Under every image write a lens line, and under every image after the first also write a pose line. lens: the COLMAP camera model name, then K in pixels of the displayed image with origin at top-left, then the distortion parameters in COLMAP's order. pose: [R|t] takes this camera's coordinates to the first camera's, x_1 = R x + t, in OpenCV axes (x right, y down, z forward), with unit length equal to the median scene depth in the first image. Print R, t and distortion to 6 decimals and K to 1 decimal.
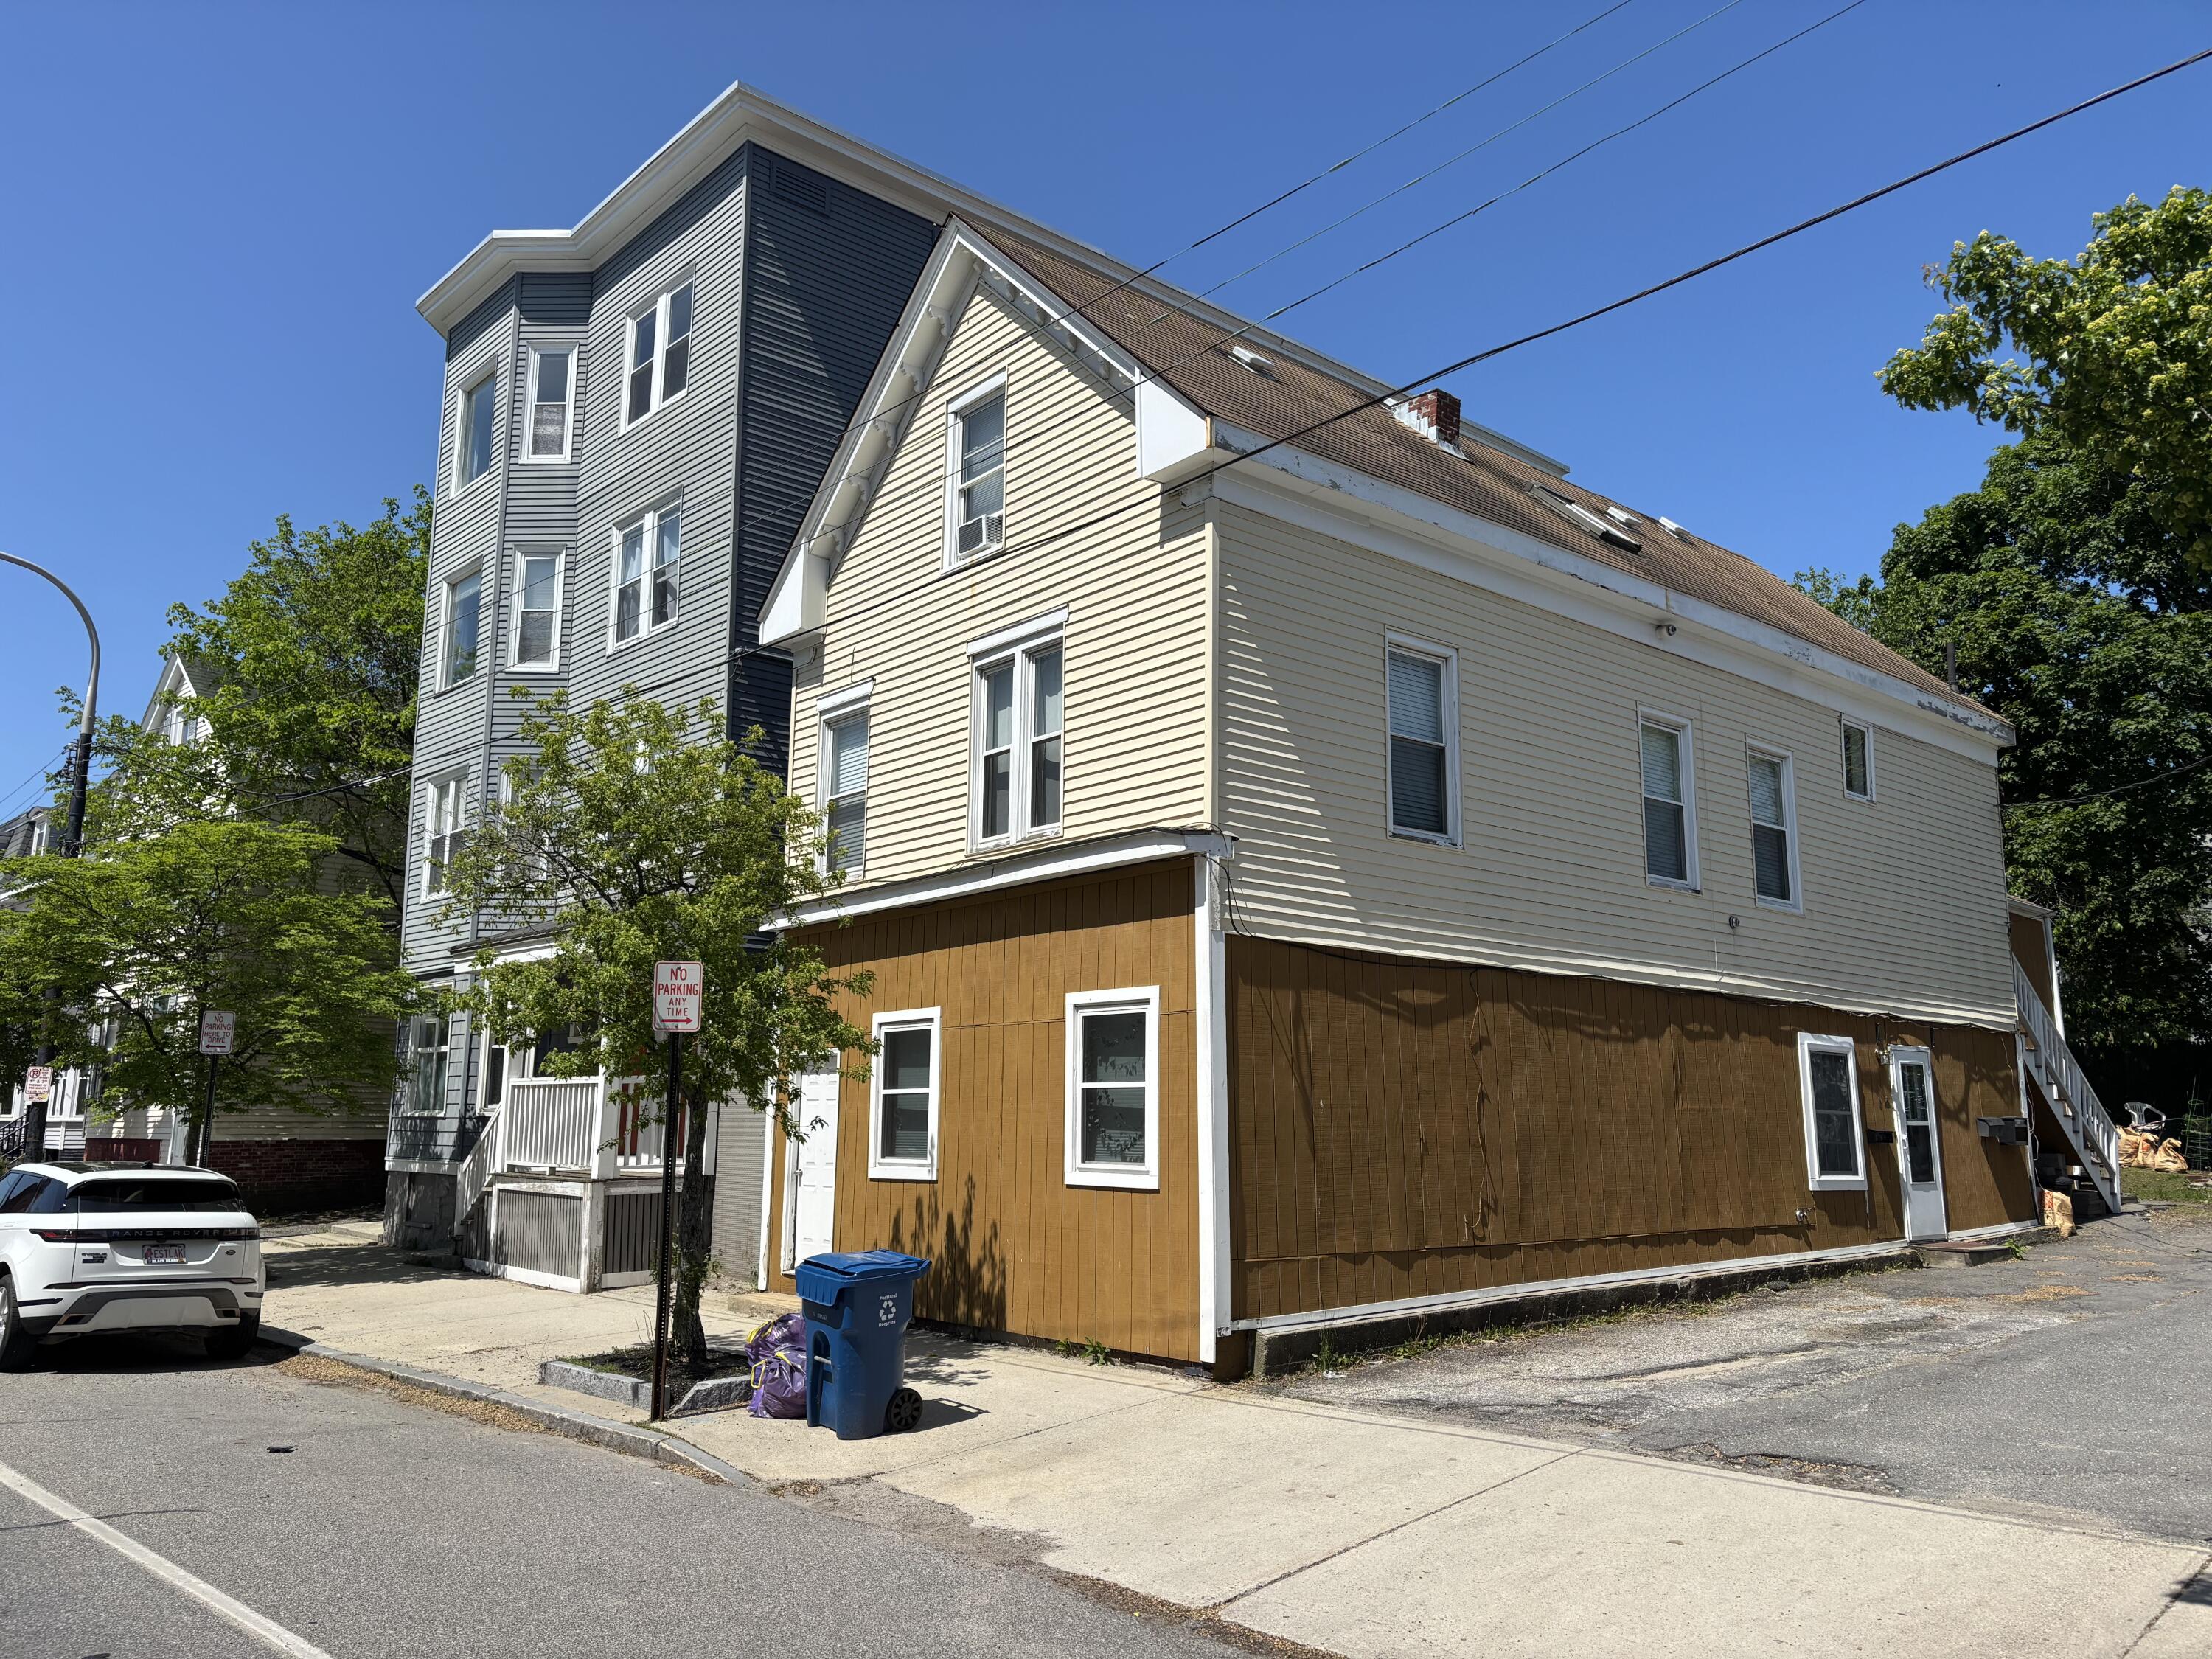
lens RADIAL K [[1673.8, 0, 1109.4], [0, 1673.8, 827.1], [0, 0, 1]] dist [0.083861, -0.057851]
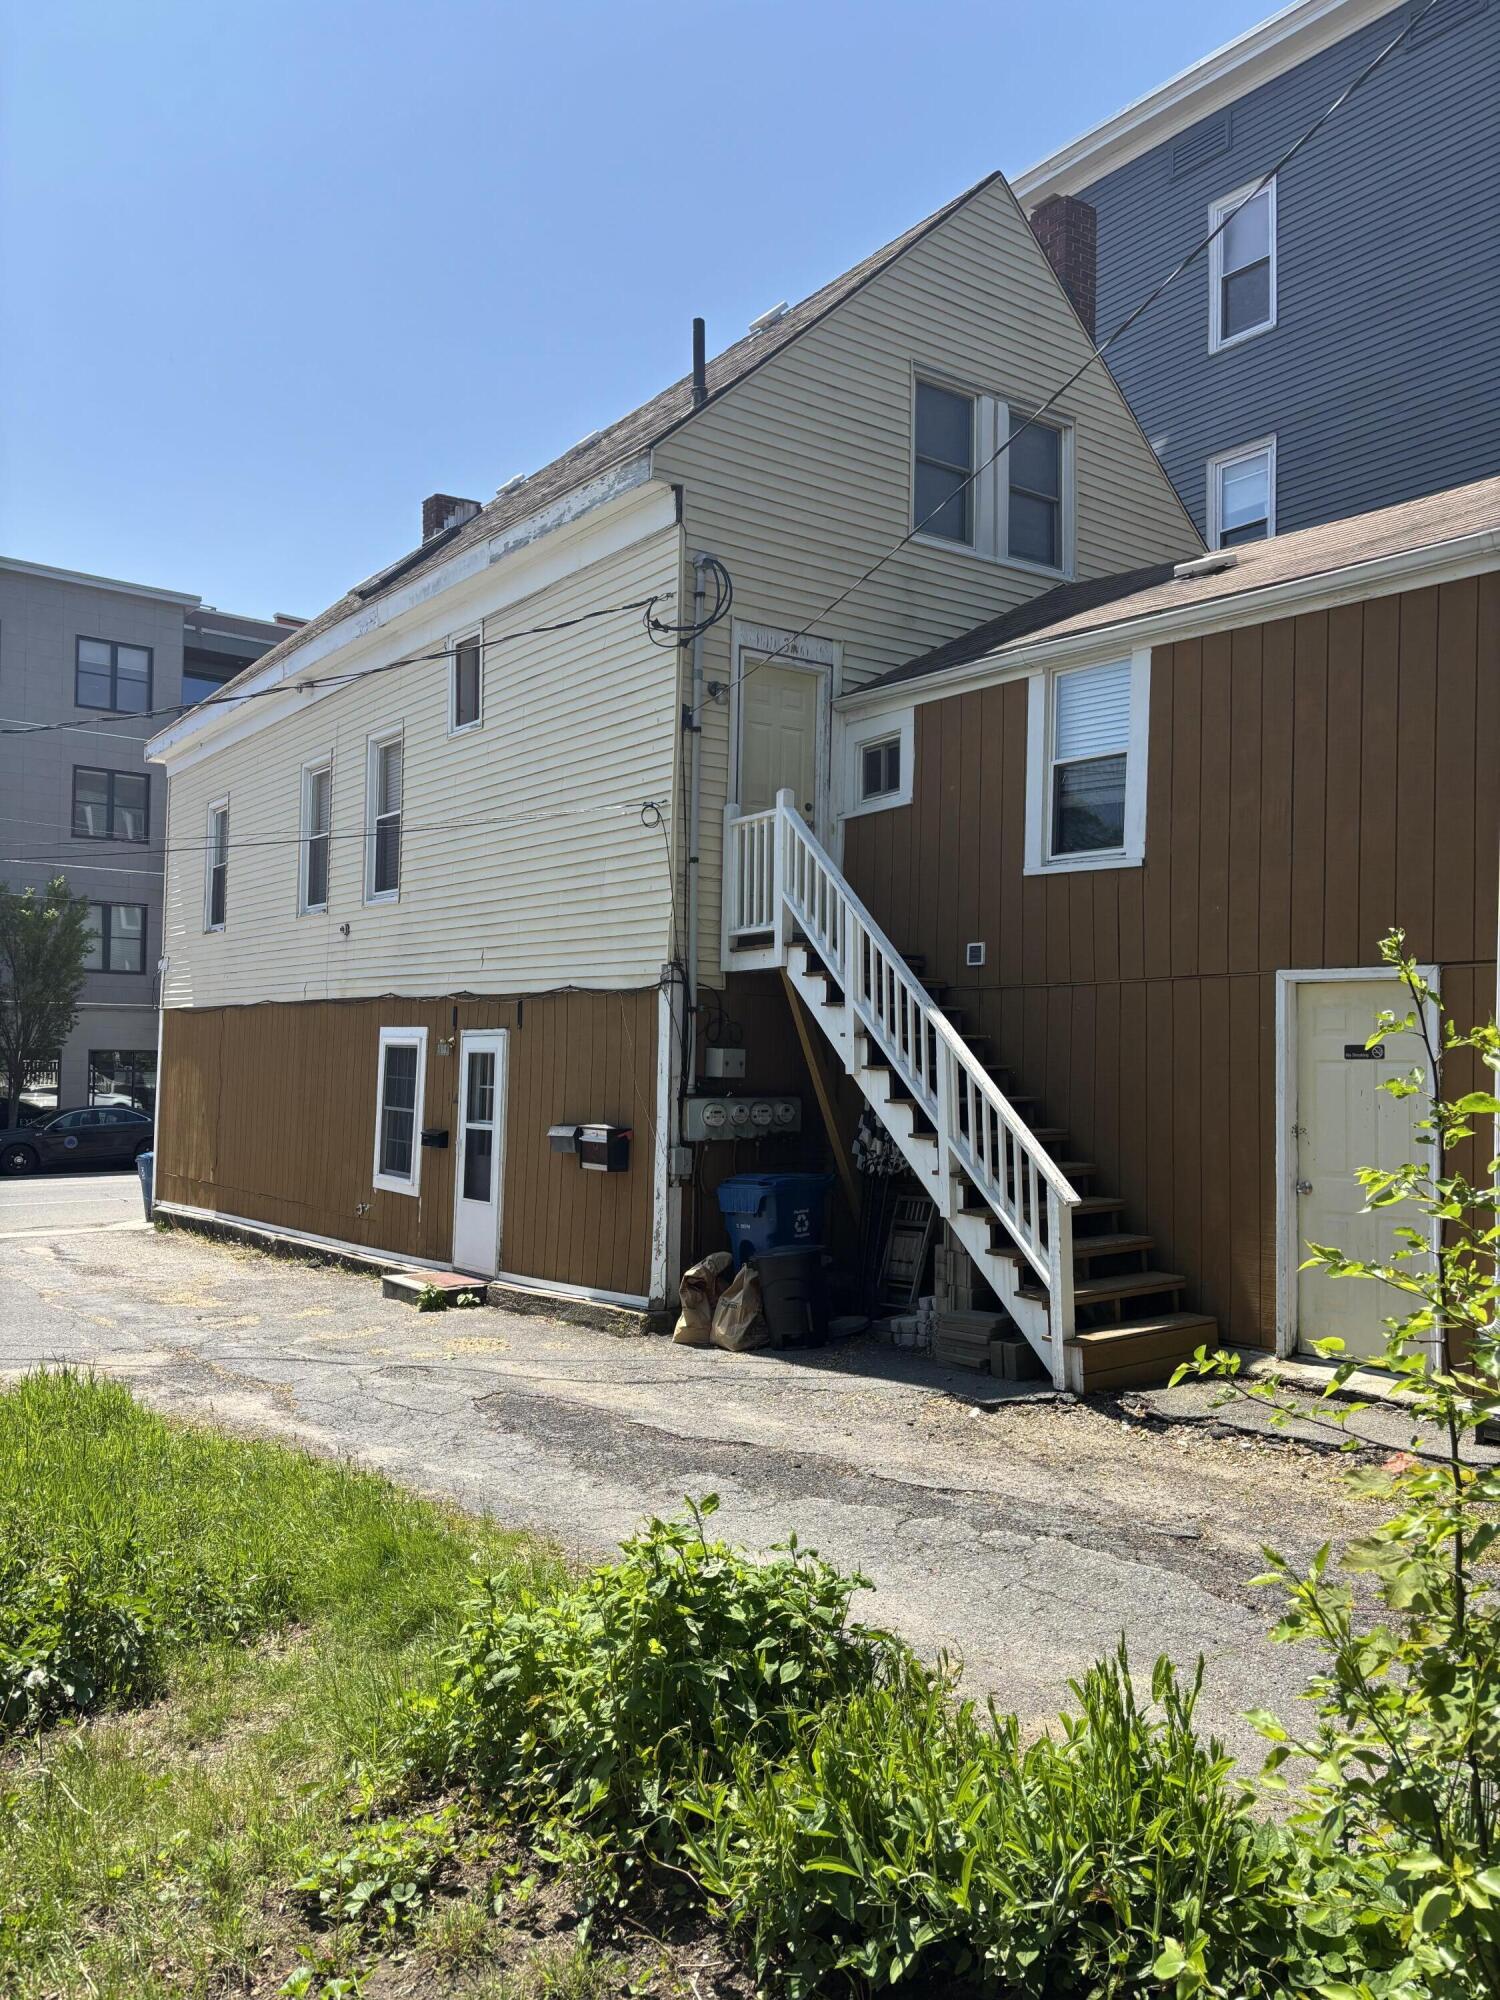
lens RADIAL K [[1513.4, 0, 748.7], [0, 1513.4, 1006.1], [0, 0, 1]] dist [0.083861, -0.057851]
pose [[-0.084733, -0.046062, -0.995338, 1.489622], [0.153855, 0.986346, -0.058744, 0.228668], [0.984454, -0.158115, -0.076489, 1.516718]]
